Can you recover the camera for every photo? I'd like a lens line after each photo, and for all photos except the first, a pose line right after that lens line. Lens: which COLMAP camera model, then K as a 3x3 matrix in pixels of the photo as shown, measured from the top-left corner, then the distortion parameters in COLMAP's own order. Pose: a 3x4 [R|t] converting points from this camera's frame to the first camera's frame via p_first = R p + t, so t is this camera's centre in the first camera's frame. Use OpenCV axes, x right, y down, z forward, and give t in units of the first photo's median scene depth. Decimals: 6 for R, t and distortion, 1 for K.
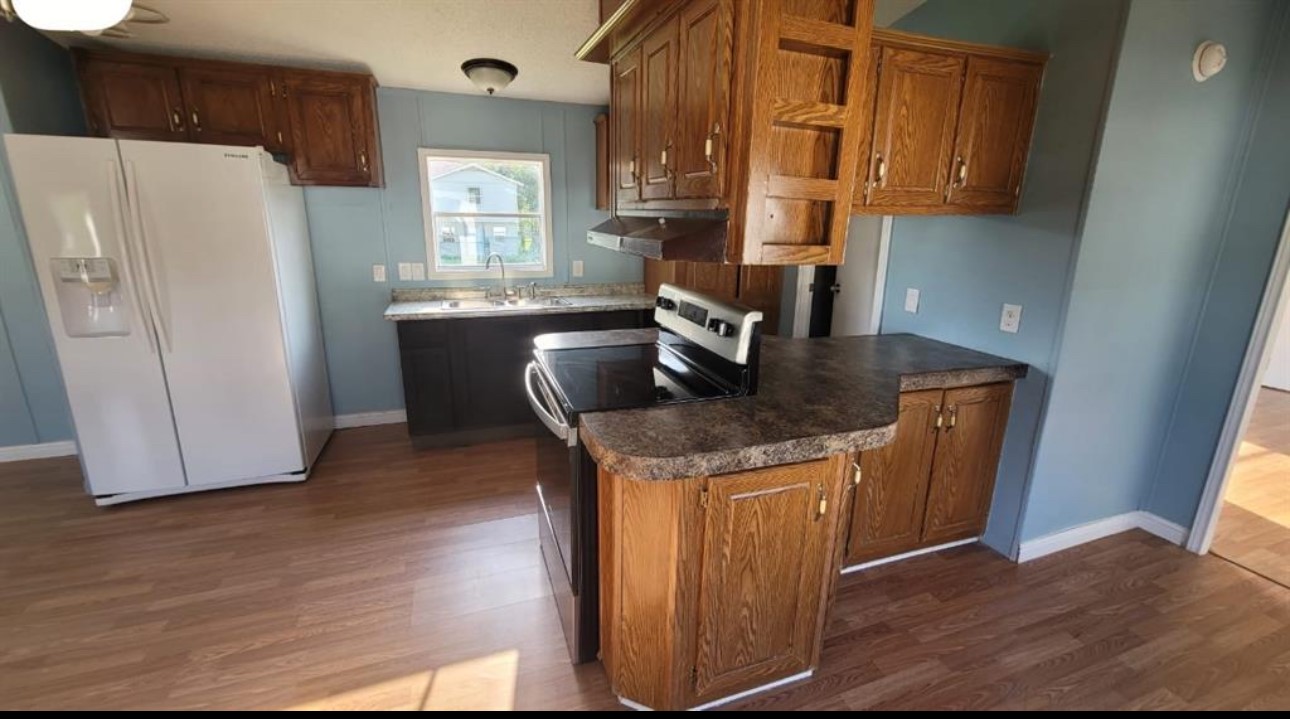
lens RADIAL K [[529.0, 0, 652.5], [0, 529.0, 354.9], [0, 0, 1]] dist [-0.006049, 0.001010]
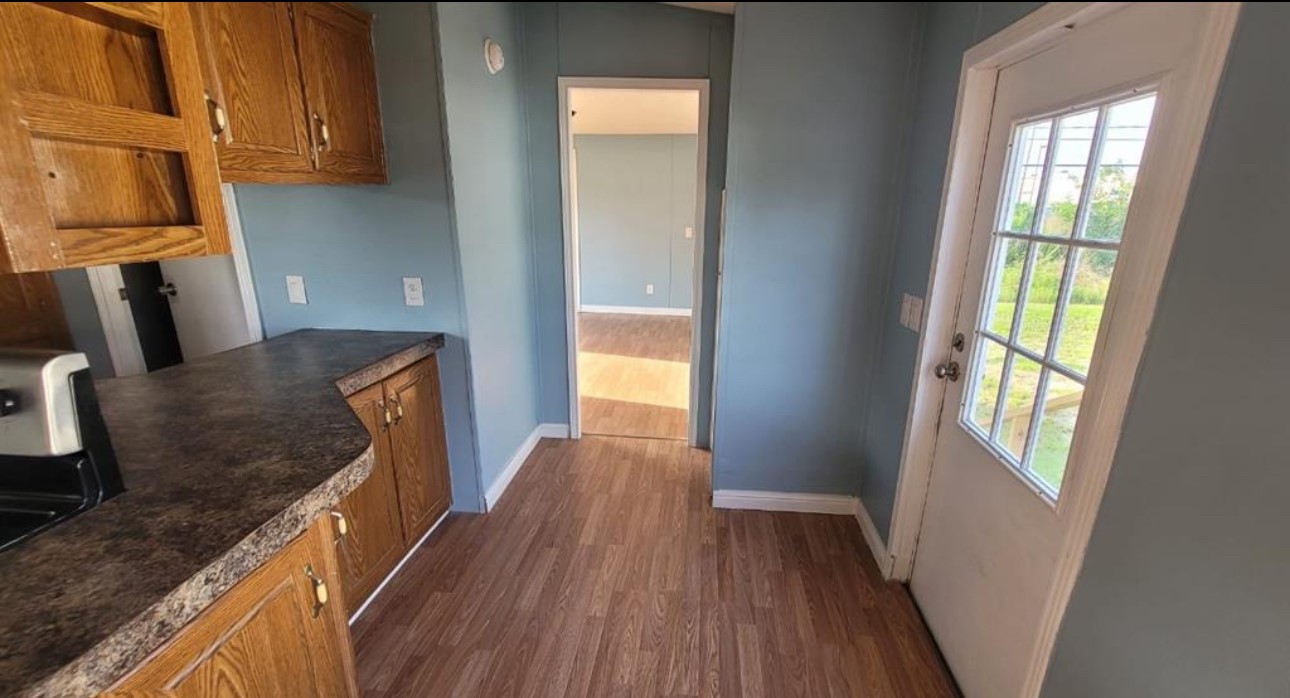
lens RADIAL K [[530.9, 0, 654.6], [0, 530.9, 355.5], [0, 0, 1]] dist [-0.006931, 0.001654]
pose [[0.437056, -0.261767, 0.860500, -0.007292], [0.226259, 0.957945, 0.176491, -0.030110], [-0.870511, 0.117560, 0.477902, 0.158432]]
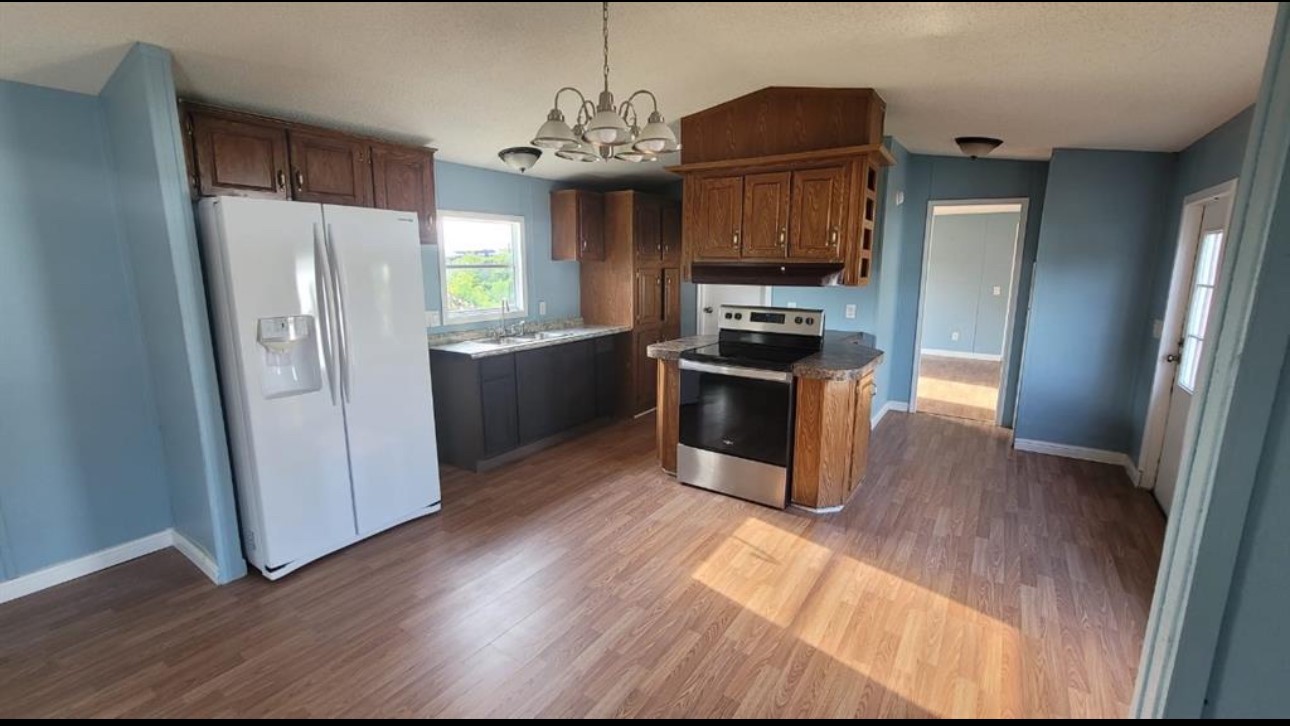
lens RADIAL K [[530.8, 0, 654.3], [0, 530.8, 355.7], [0, 0, 1]] dist [-0.006557, 0.000172]
pose [[0.809212, -0.116982, 0.575753, -1.192508], [0.160546, 0.986707, -0.025166, 0.030454], [-0.565156, 0.112799, 0.817236, -0.236811]]
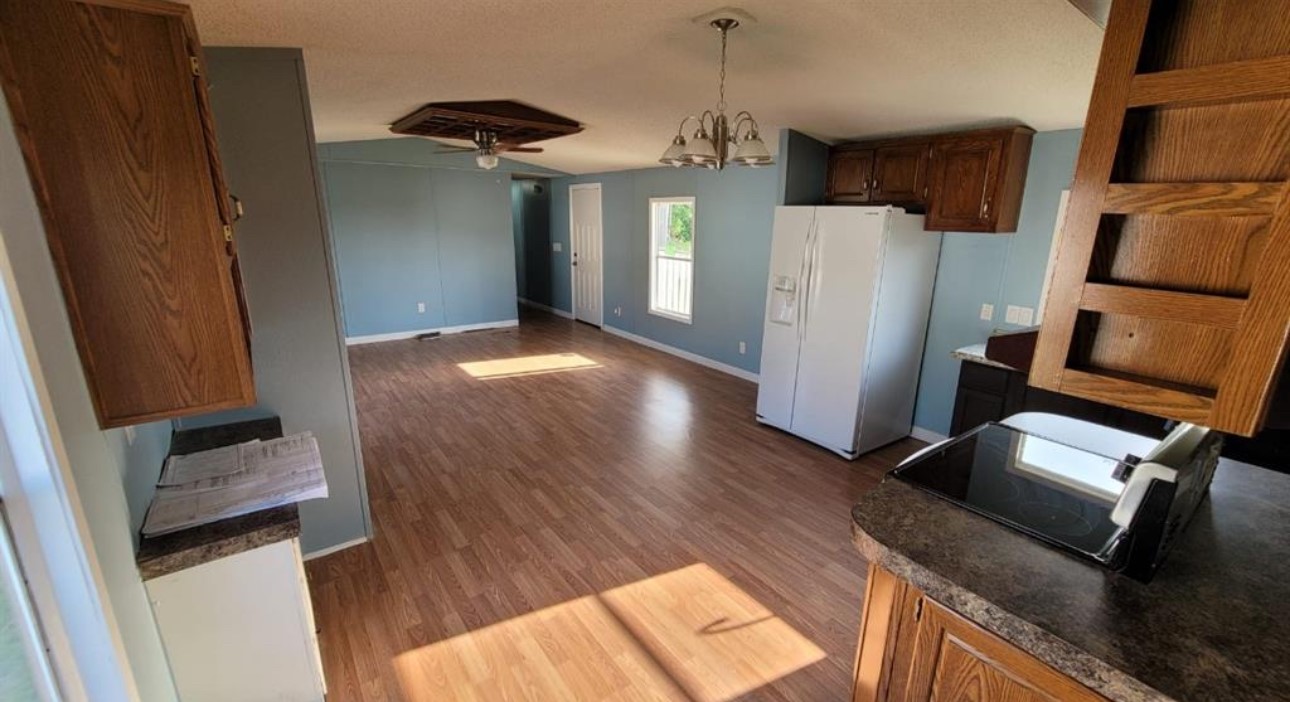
lens RADIAL K [[530.9, 0, 651.8], [0, 530.9, 352.8], [0, 0, 1]] dist [-0.006931, 0.001654]
pose [[0.281788, 0.228884, -0.931777, 0.461081], [-0.255755, 0.953912, 0.156976, -0.119825], [0.924762, 0.194073, 0.327340, 0.110652]]
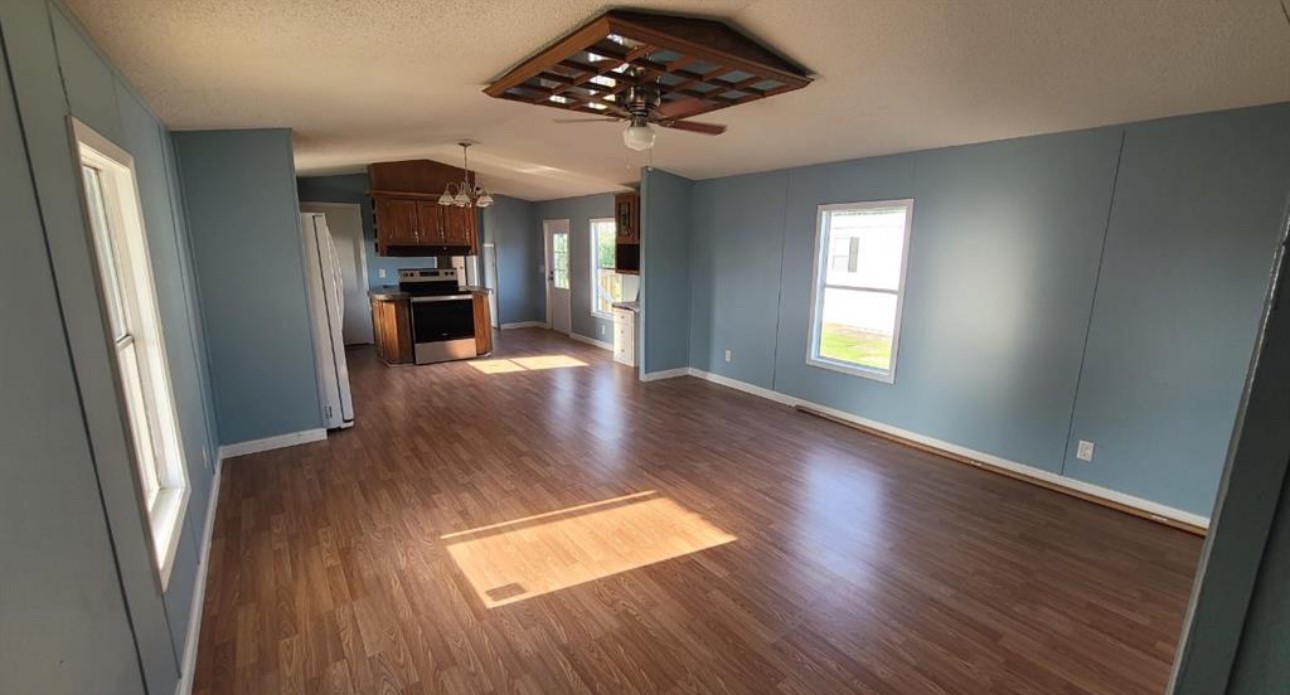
lens RADIAL K [[530.8, 0, 647.4], [0, 530.8, 352.2], [0, 0, 1]] dist [0.000768, -0.000037]
pose [[-0.271689, -0.215263, 0.938001, -3.412209], [0.236446, 0.929858, 0.281881, -0.225394], [-0.932887, 0.298371, -0.201734, 0.470203]]
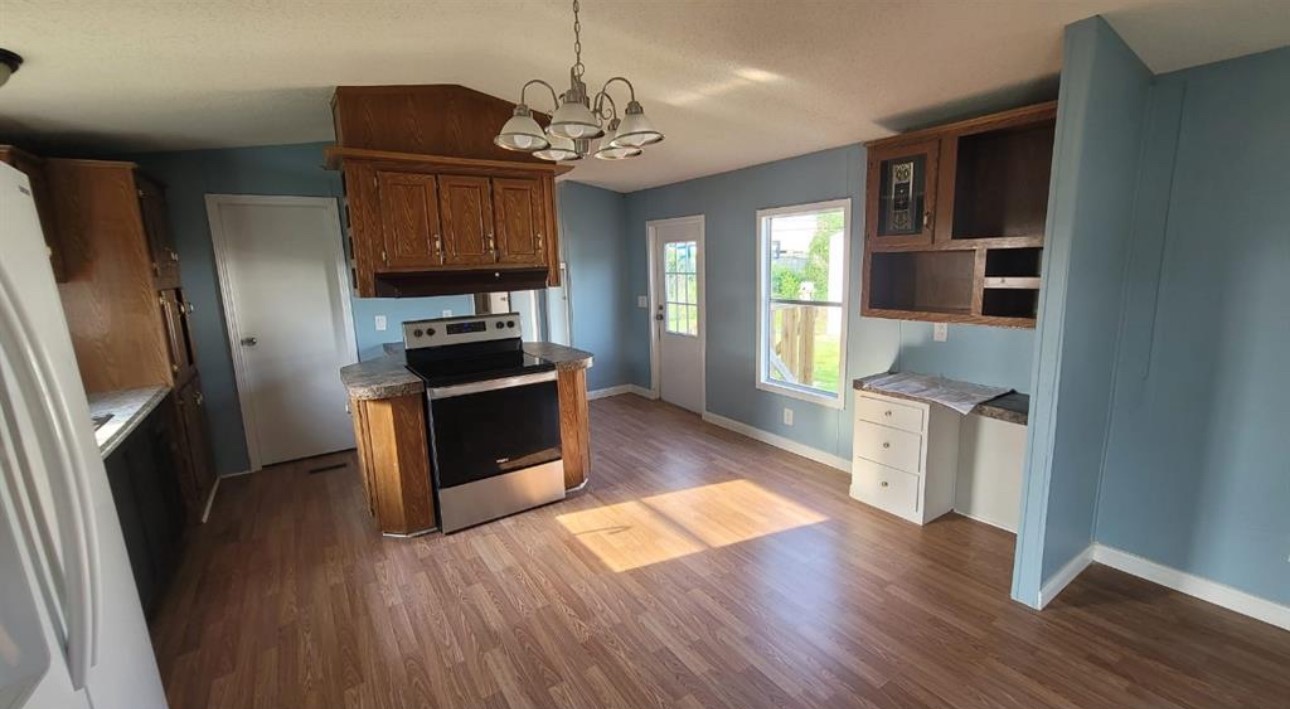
lens RADIAL K [[530.0, 0, 650.2], [0, 530.0, 354.6], [0, 0, 1]] dist [-0.004271, 0.000169]
pose [[-0.239666, -0.182791, 0.953492, -1.577308], [0.273426, 0.929653, 0.246948, -0.237446], [-0.931557, 0.319894, -0.172827, 0.699457]]
